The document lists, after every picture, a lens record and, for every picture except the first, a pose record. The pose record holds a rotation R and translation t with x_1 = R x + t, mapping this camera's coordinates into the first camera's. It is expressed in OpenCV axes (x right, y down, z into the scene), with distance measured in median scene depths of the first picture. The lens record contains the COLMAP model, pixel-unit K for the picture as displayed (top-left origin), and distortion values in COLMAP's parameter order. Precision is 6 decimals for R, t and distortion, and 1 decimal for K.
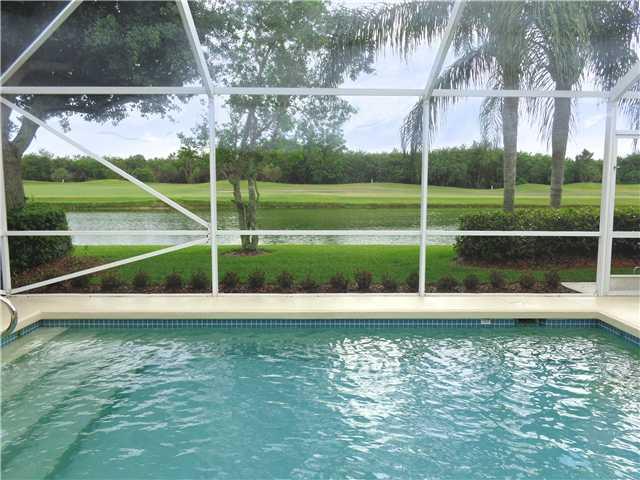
lens RADIAL K [[509.8, 0, 320.0], [0, 509.8, 240.0], [0, 0, 1]] dist [0.001259, 0.000710]
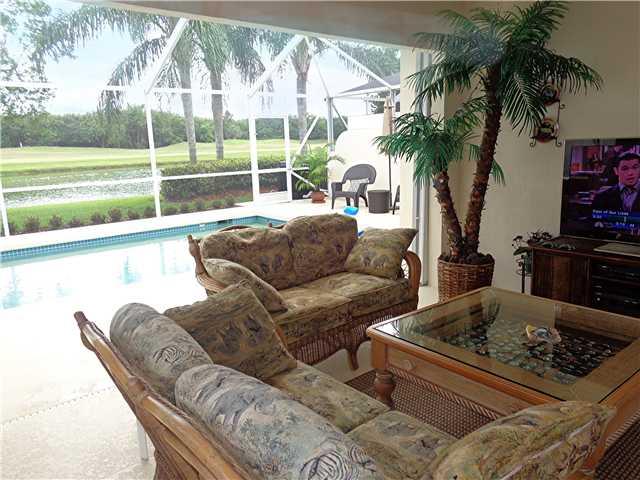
lens RADIAL K [[476.1, 0, 320.0], [0, 476.1, 240.0], [0, 0, 1]] dist [0.000281, 0.001125]
pose [[0.789928, -0.157433, 0.592646, -0.187986], [0.103127, 0.986822, 0.124688, 0.027035], [-0.604466, -0.037376, 0.795754, -0.311794]]
